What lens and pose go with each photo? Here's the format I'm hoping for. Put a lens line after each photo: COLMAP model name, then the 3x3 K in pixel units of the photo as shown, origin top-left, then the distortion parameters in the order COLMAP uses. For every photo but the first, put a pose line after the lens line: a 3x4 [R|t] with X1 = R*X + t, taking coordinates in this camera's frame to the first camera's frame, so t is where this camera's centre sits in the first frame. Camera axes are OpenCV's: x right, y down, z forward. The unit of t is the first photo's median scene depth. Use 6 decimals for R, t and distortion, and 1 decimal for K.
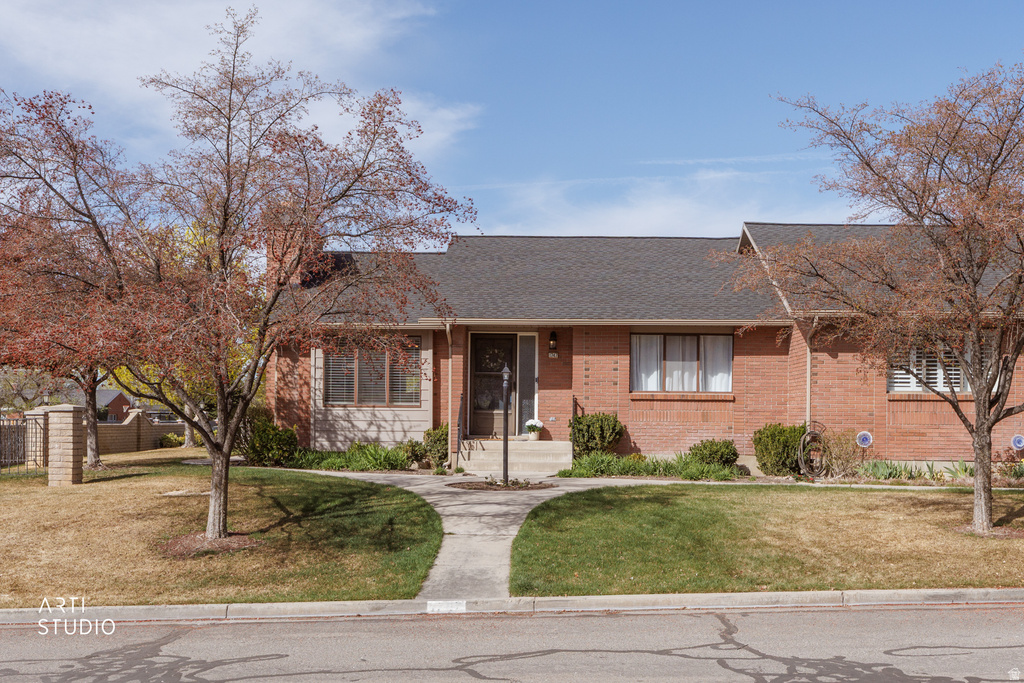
lens RADIAL K [[976.2, 0, 441.8], [0, 976.2, 341.2], [0, 0, 1]] dist [0.003856, -0.000503]
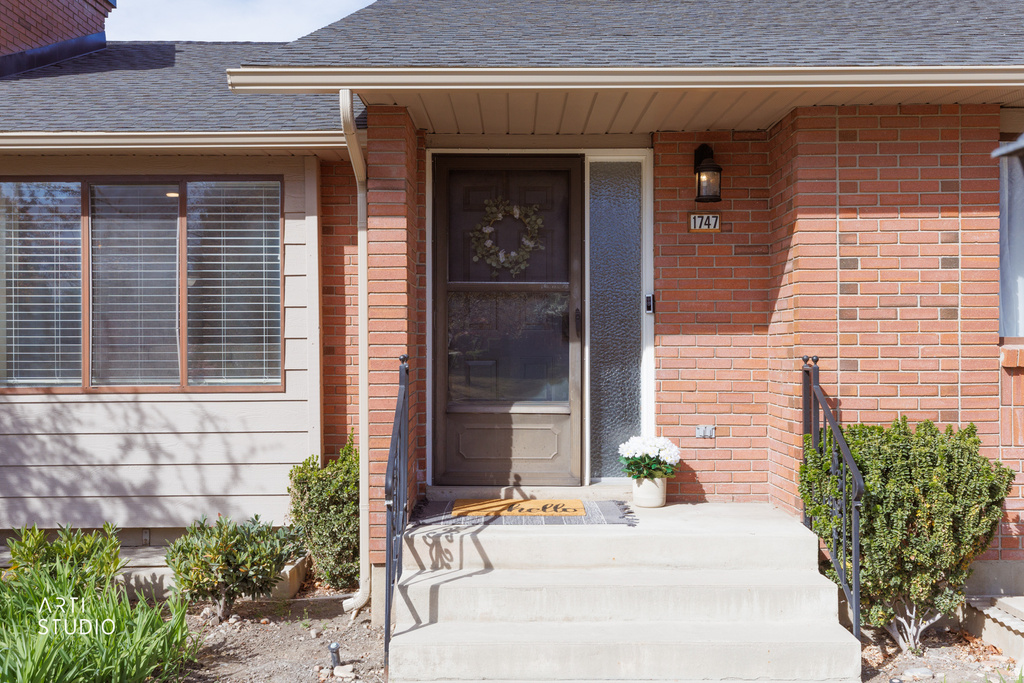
lens RADIAL K [[976.2, 0, 441.8], [0, 976.2, 341.2], [0, 0, 1]] dist [0.003856, -0.000503]
pose [[0.998685, -0.012158, 0.049800, 0.016495], [0.008516, 0.997317, 0.072712, 0.028471], [-0.050550, -0.072193, 0.996109, 0.694934]]
